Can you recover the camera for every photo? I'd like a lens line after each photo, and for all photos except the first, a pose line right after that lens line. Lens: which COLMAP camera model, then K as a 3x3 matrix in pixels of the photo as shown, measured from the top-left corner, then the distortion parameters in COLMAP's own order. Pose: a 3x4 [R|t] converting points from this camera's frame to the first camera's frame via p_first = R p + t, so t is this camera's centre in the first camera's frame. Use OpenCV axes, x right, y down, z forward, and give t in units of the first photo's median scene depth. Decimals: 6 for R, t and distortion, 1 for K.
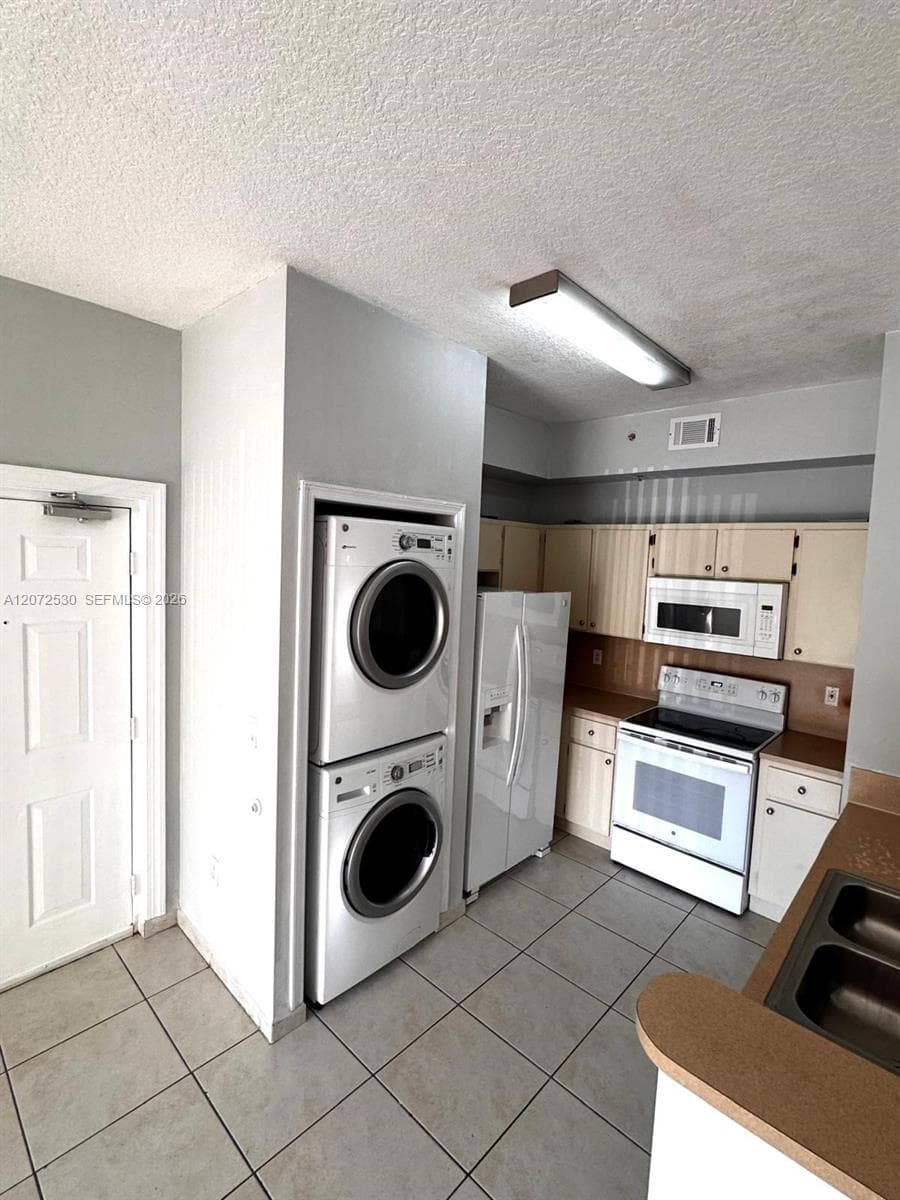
lens RADIAL K [[556.6, 0, 449.3], [0, 556.6, 598.0], [0, 0, 1]] dist [-0.002886, -0.000400]
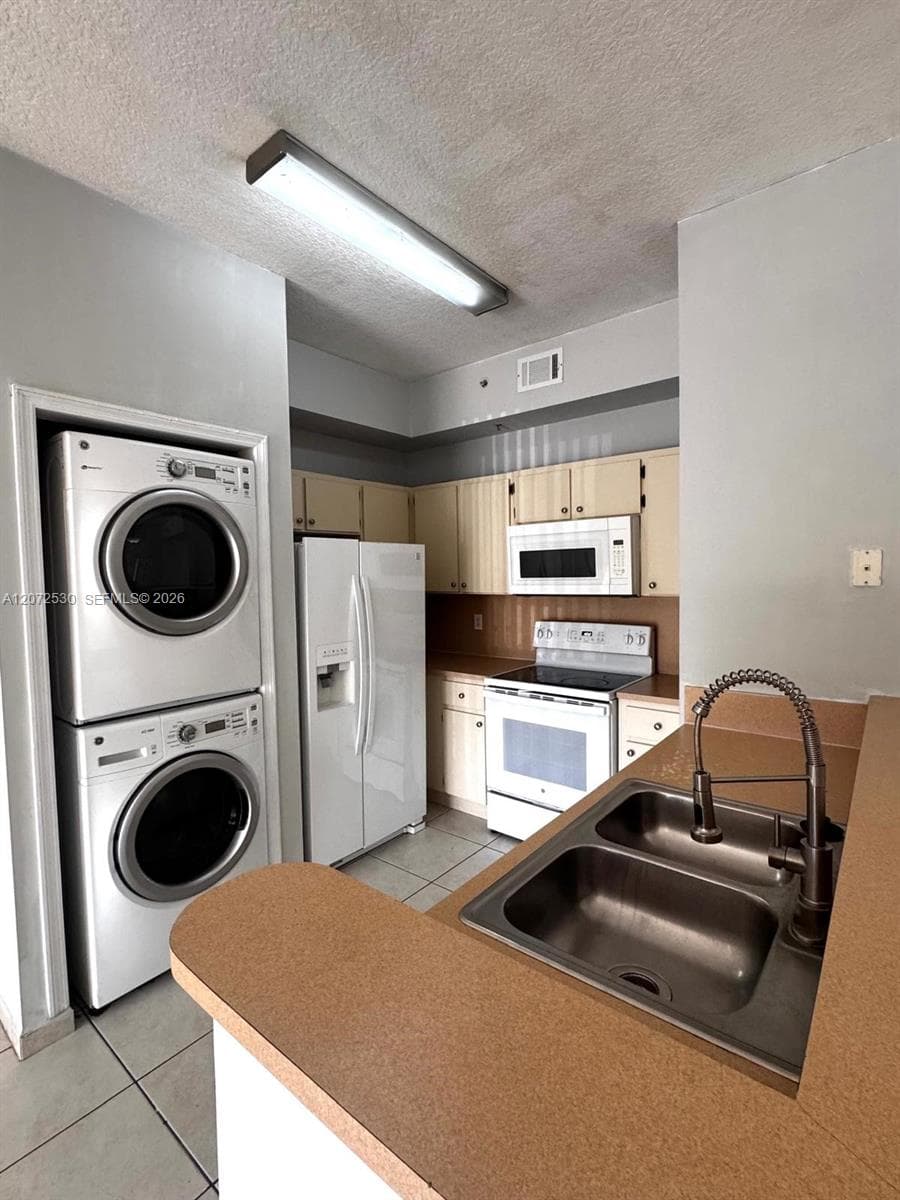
lens RADIAL K [[556.6, 0, 449.3], [0, 556.6, 598.0], [0, 0, 1]] dist [-0.002886, -0.000400]
pose [[0.995428, -0.064360, 0.070581, 0.205447], [0.066377, 0.997439, -0.026620, 0.116760], [-0.068687, 0.031184, 0.997151, 0.069440]]
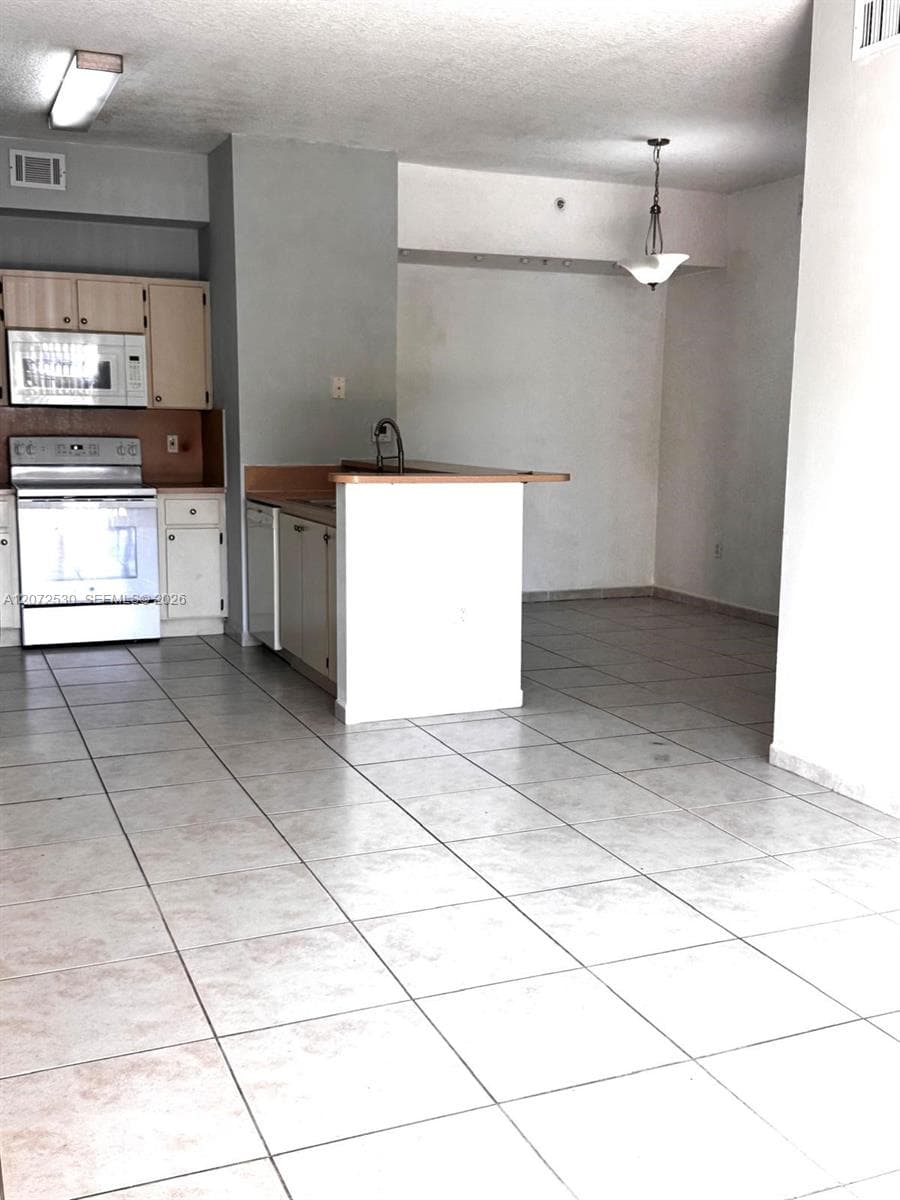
lens RADIAL K [[1198.2, 0, 450.0], [0, 1198.2, 600.0], [0, 0, 1]] dist [0.210239, -0.489349]
pose [[0.402746, -0.170430, 0.899305, -1.338451], [0.077054, 0.985337, 0.152226, 0.162724], [-0.912063, 0.007986, 0.409973, -0.496695]]
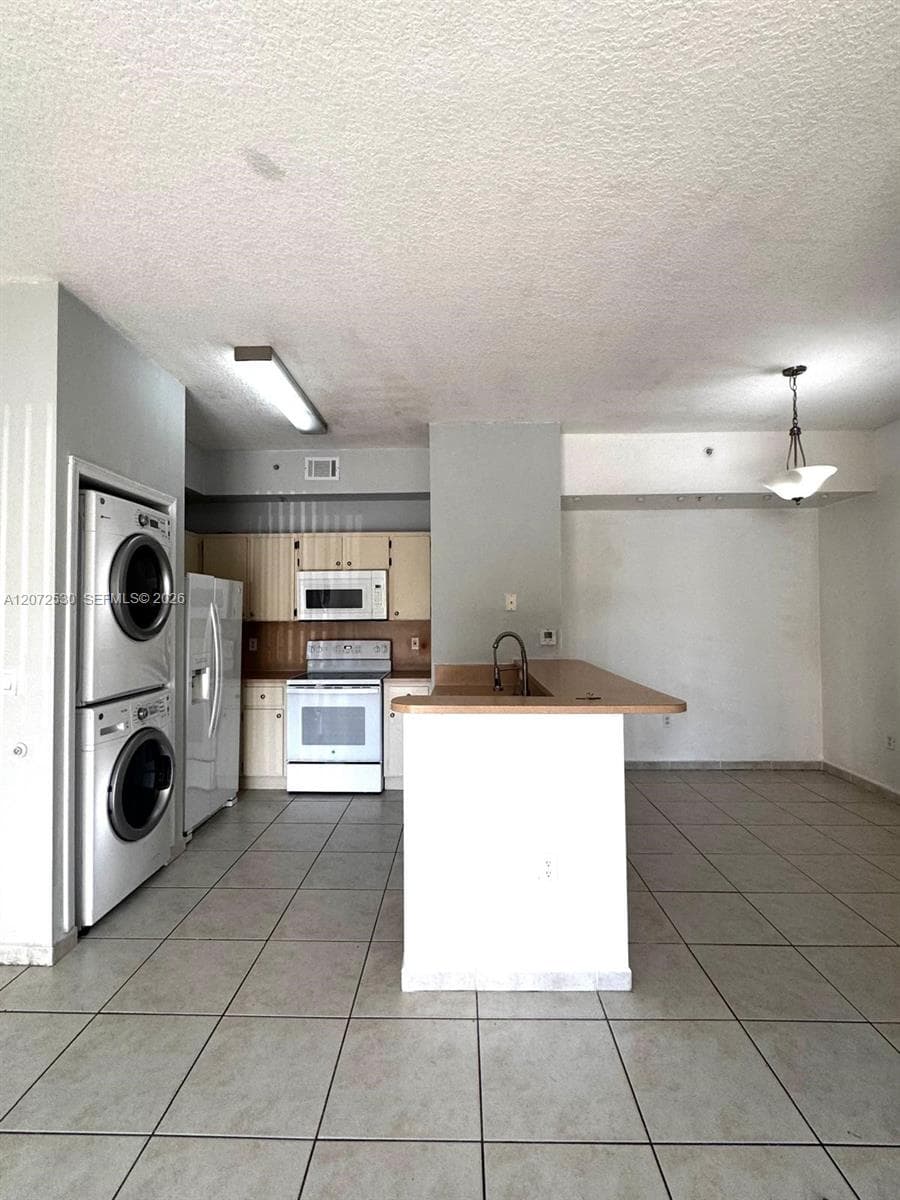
lens RADIAL K [[556.6, 0, 449.3], [0, 556.6, 598.0], [0, 0, 1]] dist [-0.002886, -0.000400]
pose [[0.744502, -0.029795, 0.666955, -0.296395], [0.088318, 0.994619, -0.054153, 0.146371], [-0.661753, 0.099221, 0.743127, -0.256729]]
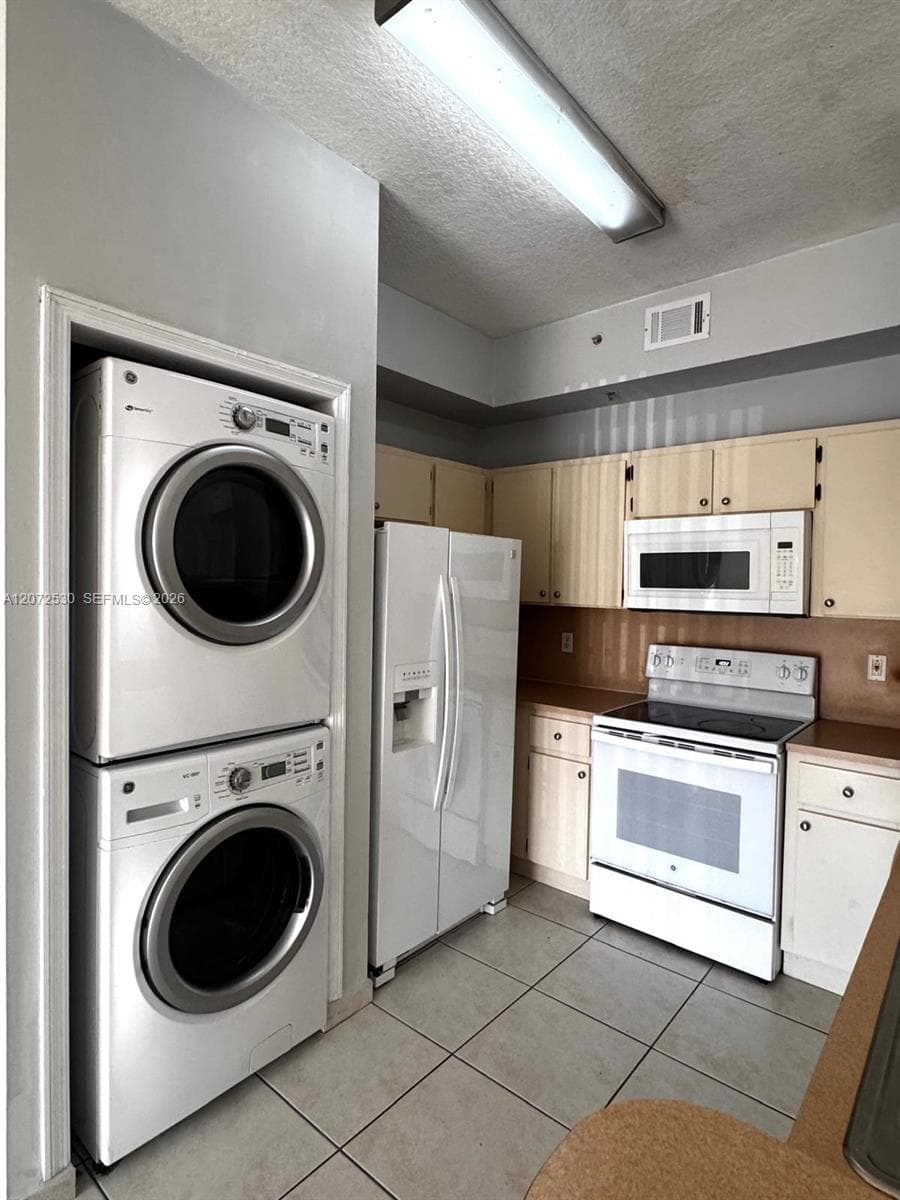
lens RADIAL K [[642.6, 0, 449.4], [0, 642.6, 597.0], [0, 0, 1]] dist [-0.004340, -0.000328]
pose [[0.998505, -0.025156, 0.048537, 0.089107], [0.027651, 0.998294, -0.051417, 0.114578], [-0.047161, 0.052682, 0.997497, 0.183282]]
